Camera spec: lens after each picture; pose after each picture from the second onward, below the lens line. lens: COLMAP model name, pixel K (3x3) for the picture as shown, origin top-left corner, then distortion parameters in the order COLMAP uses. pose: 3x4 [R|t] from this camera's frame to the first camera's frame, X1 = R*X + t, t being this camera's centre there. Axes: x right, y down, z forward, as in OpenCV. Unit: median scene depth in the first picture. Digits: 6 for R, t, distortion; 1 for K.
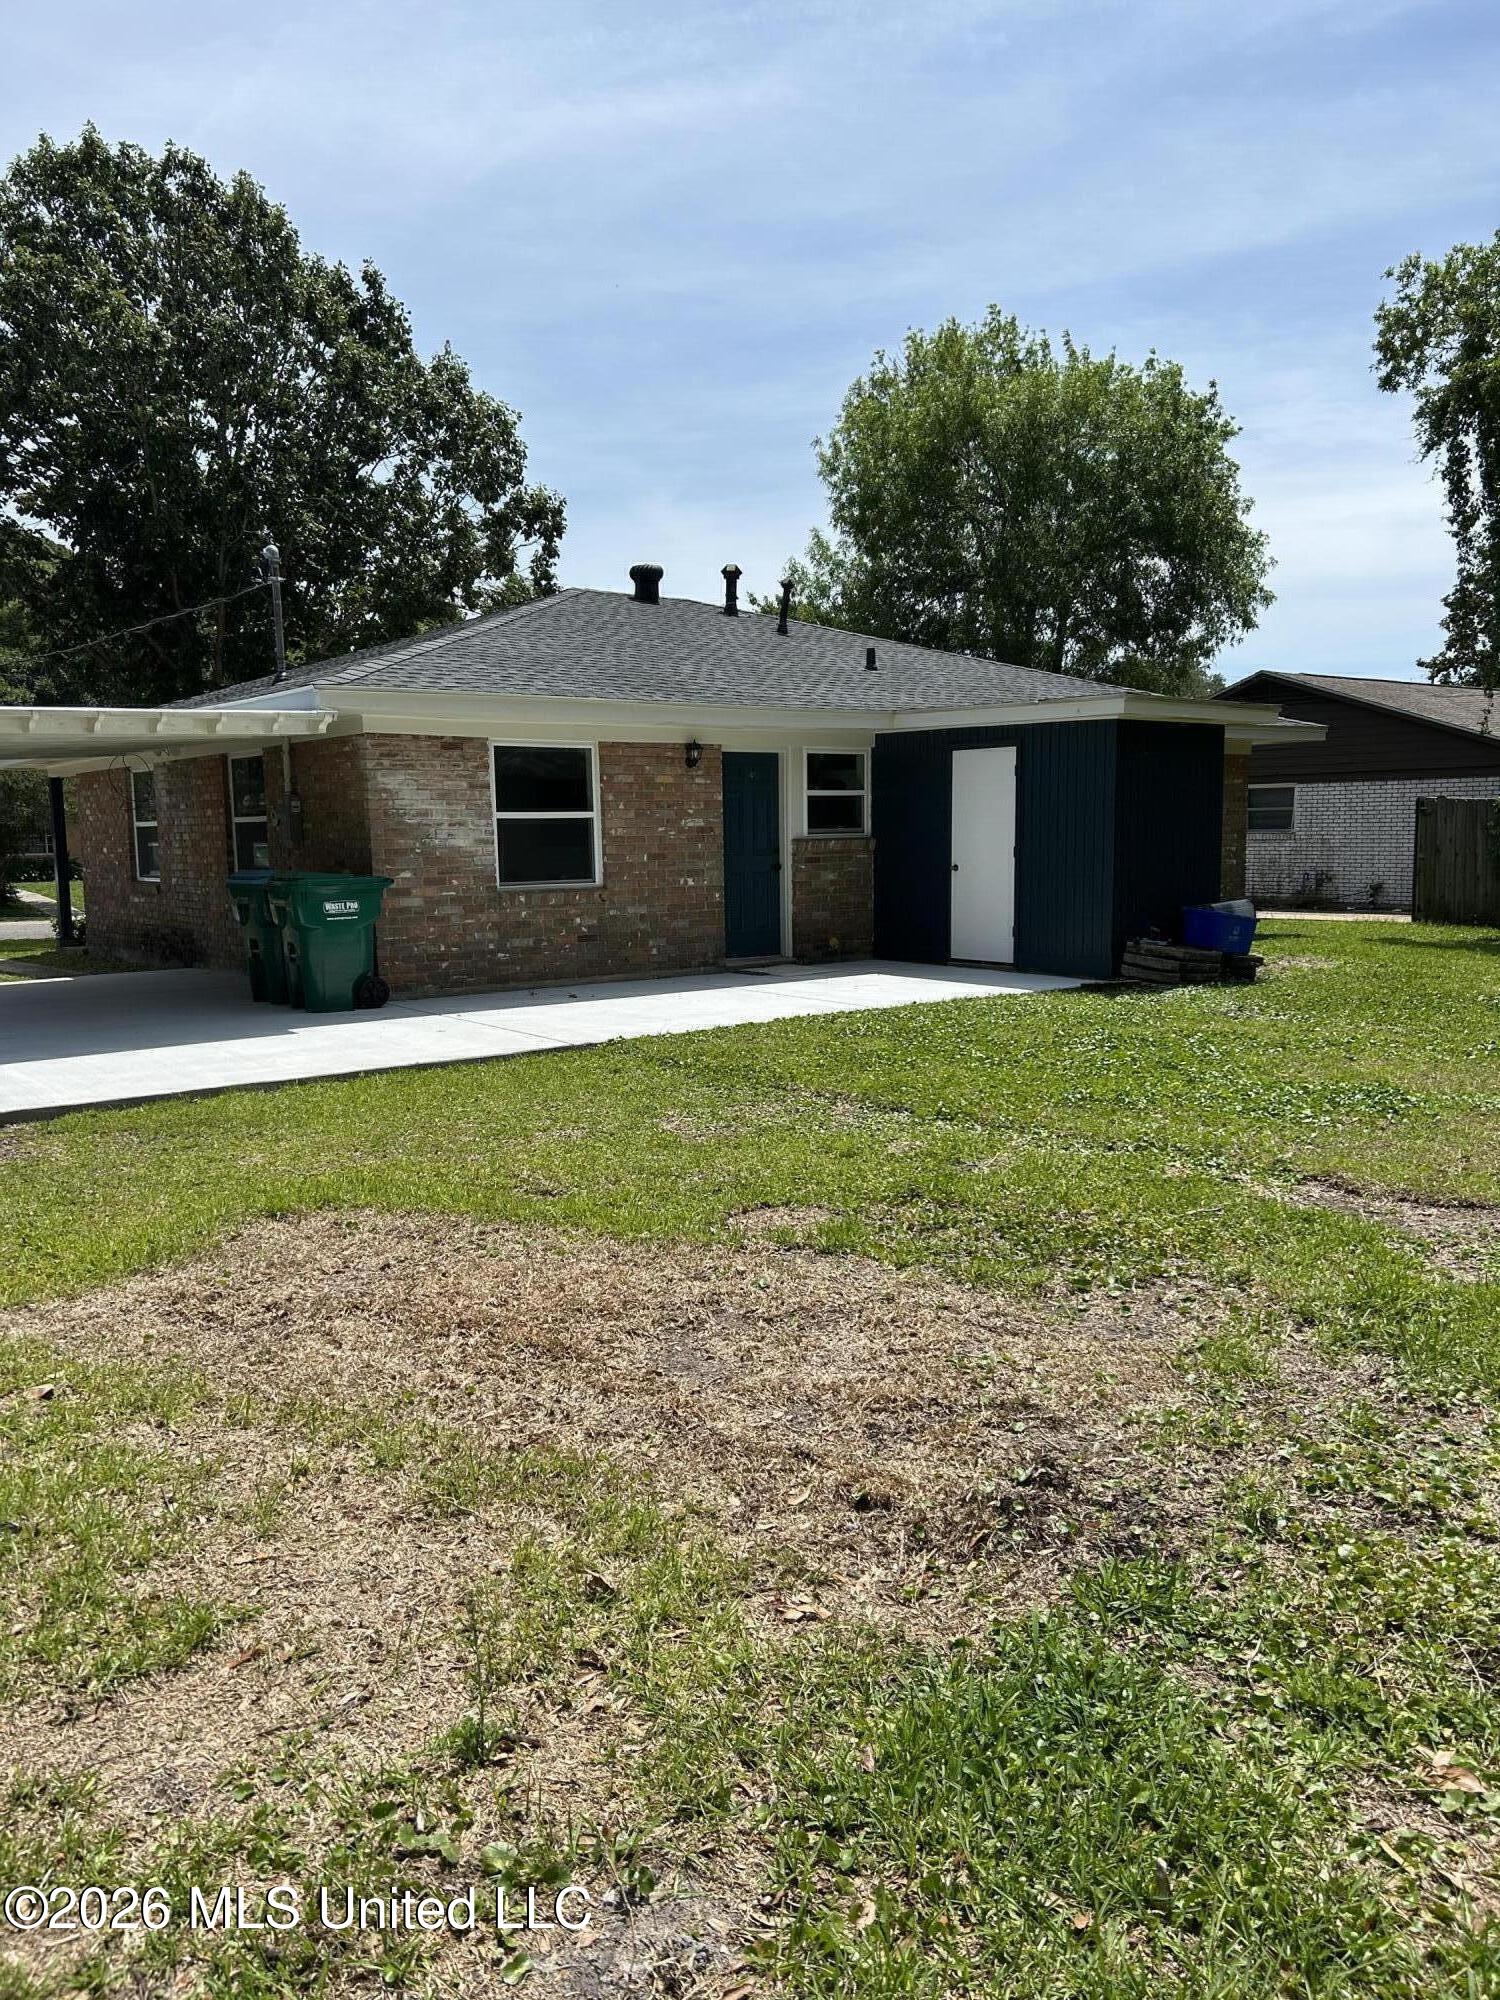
lens RADIAL K [[1504.6, 0, 744.8], [0, 1504.6, 1007.7], [0, 0, 1]] dist [0.049386, -0.049406]
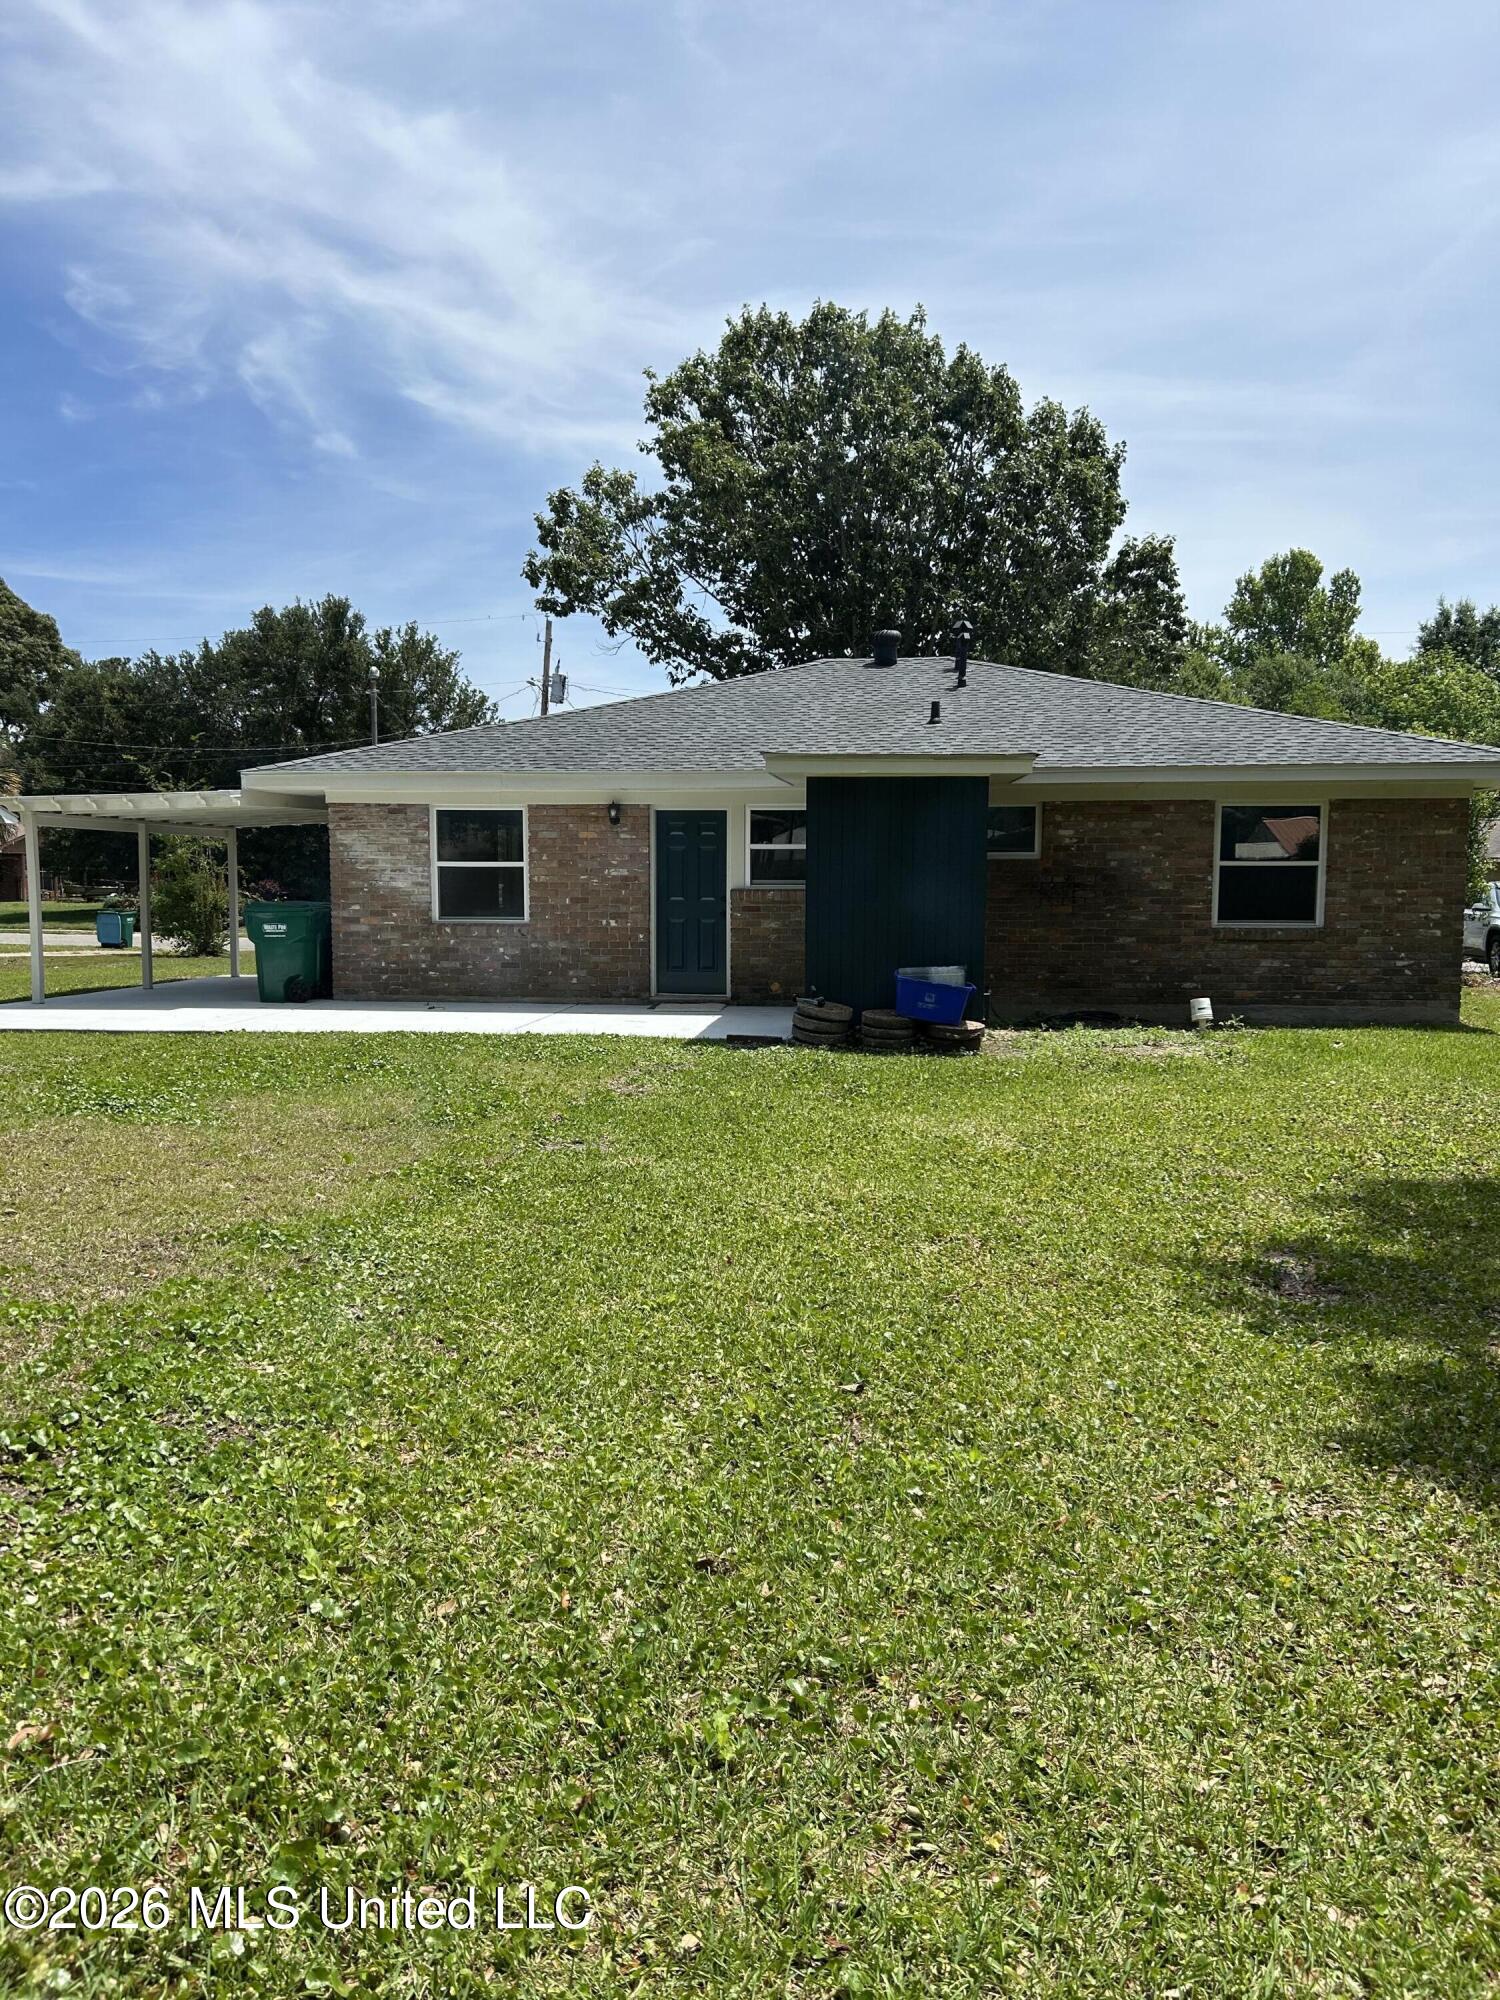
lens RADIAL K [[1504.6, 0, 744.8], [0, 1504.6, 1007.7], [0, 0, 1]] dist [0.049386, -0.049406]
pose [[0.714746, 0.083630, -0.694366, 0.884405], [-0.096672, 0.995108, 0.020343, -0.055147], [0.692670, 0.052586, 0.719335, 0.255840]]
